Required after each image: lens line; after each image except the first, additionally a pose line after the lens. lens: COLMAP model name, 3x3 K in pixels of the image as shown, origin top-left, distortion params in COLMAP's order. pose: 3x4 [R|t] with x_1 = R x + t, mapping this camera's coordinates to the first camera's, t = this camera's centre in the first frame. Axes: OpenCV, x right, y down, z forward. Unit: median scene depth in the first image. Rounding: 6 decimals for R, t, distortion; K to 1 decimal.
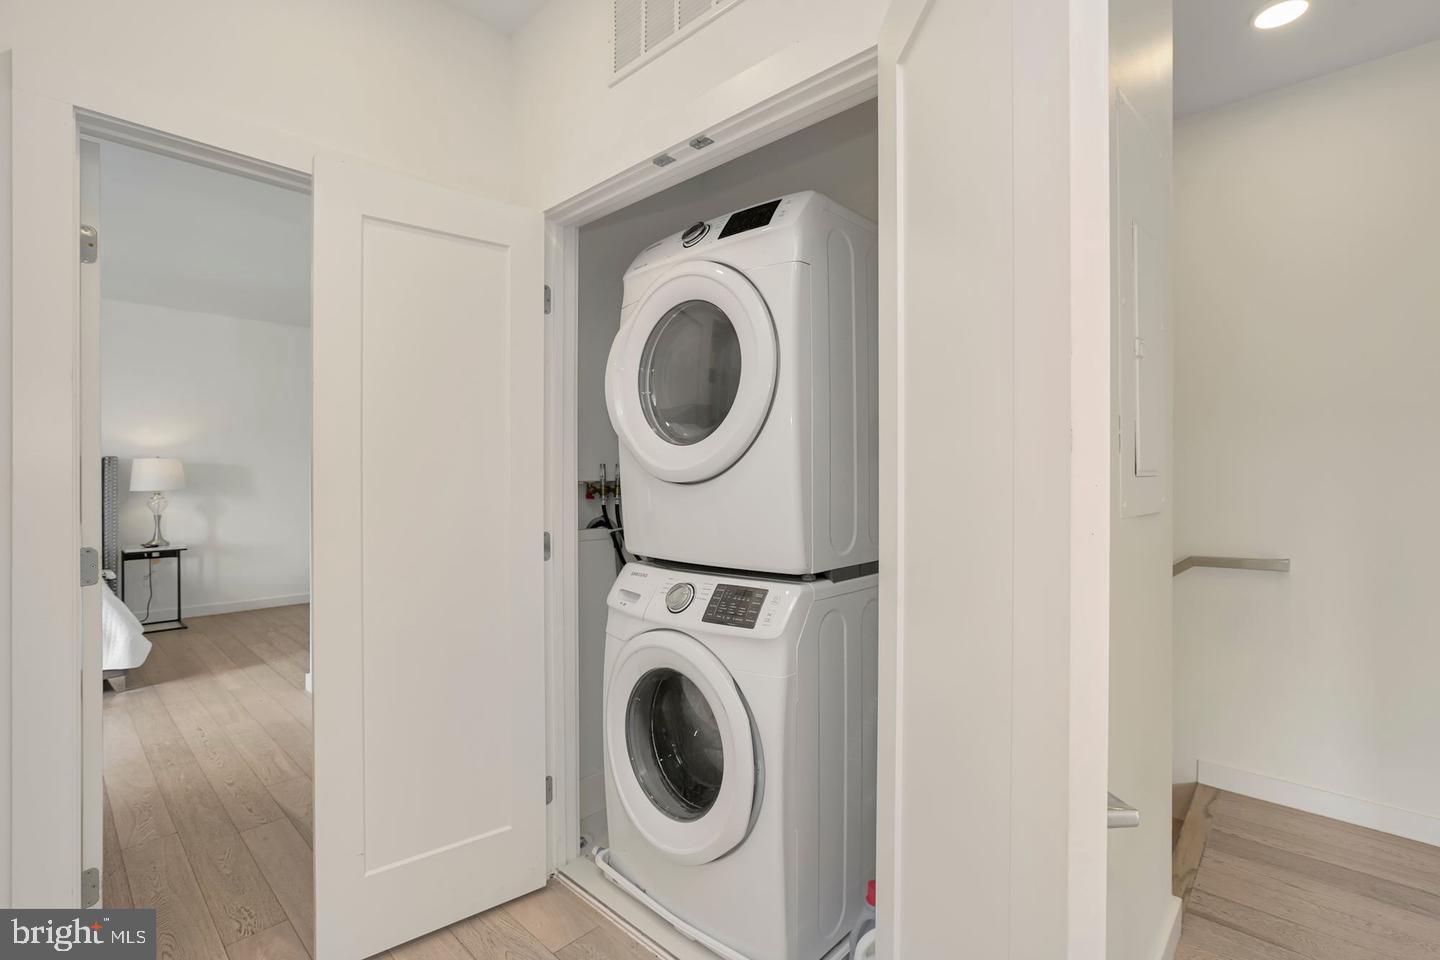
lens RADIAL K [[665.7, 0, 715.6], [0, 665.7, 479.0], [0, 0, 1]] dist [-0.050805, 0.015160]
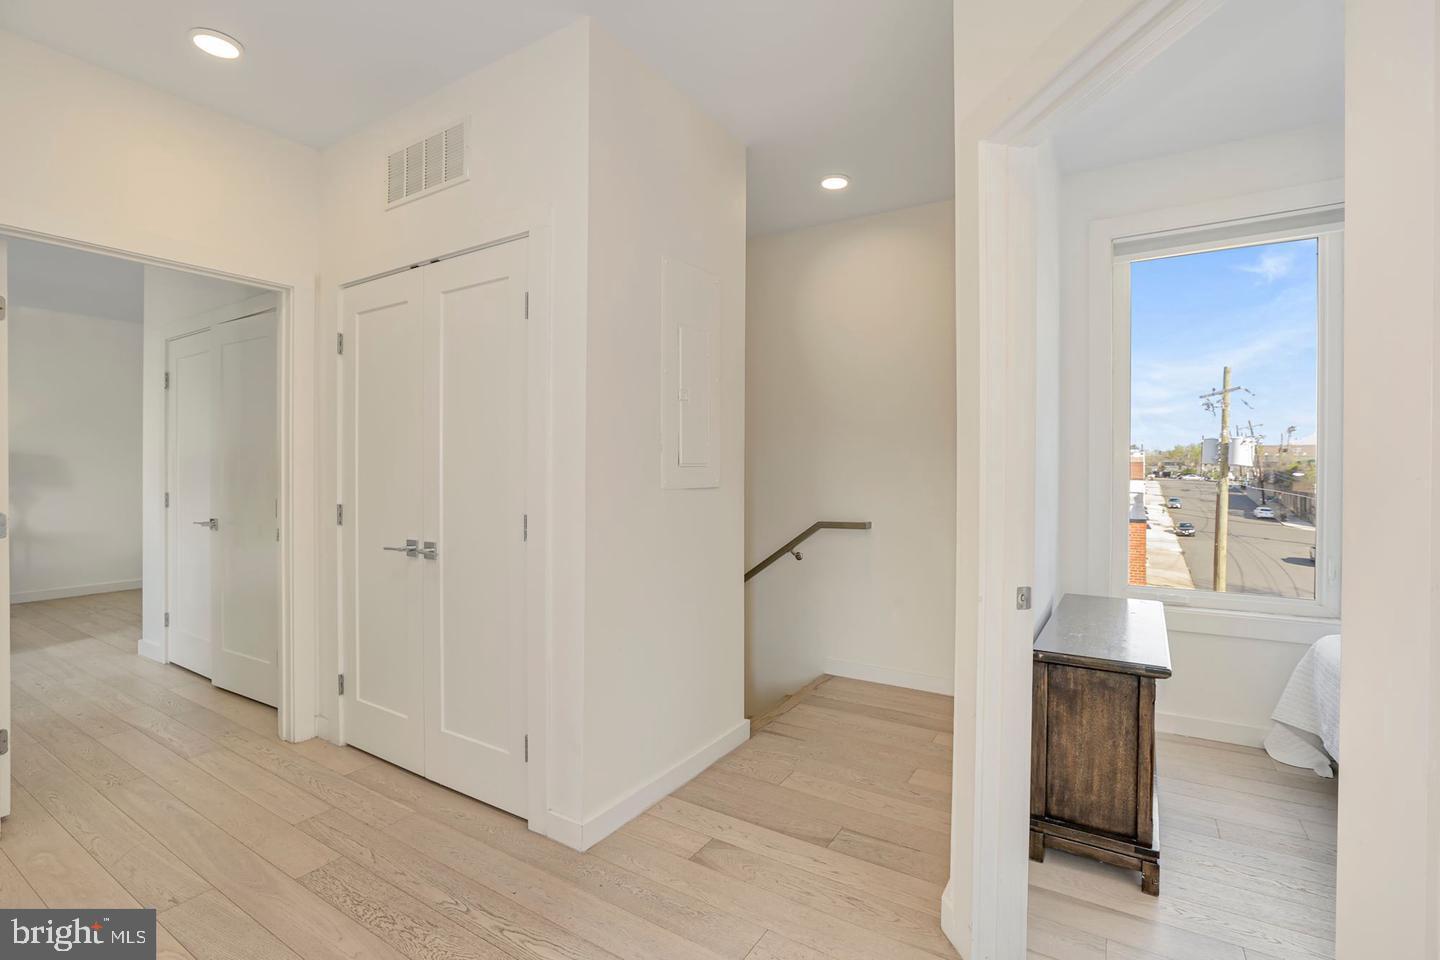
lens RADIAL K [[665.7, 0, 727.6], [0, 665.7, 473.4], [0, 0, 1]] dist [-0.050805, 0.015160]
pose [[0.978248, 0.000063, 0.207438, 0.266568], [-0.001287, 0.999983, 0.005764, -0.000734], [-0.207434, -0.005906, 0.978231, -0.576612]]
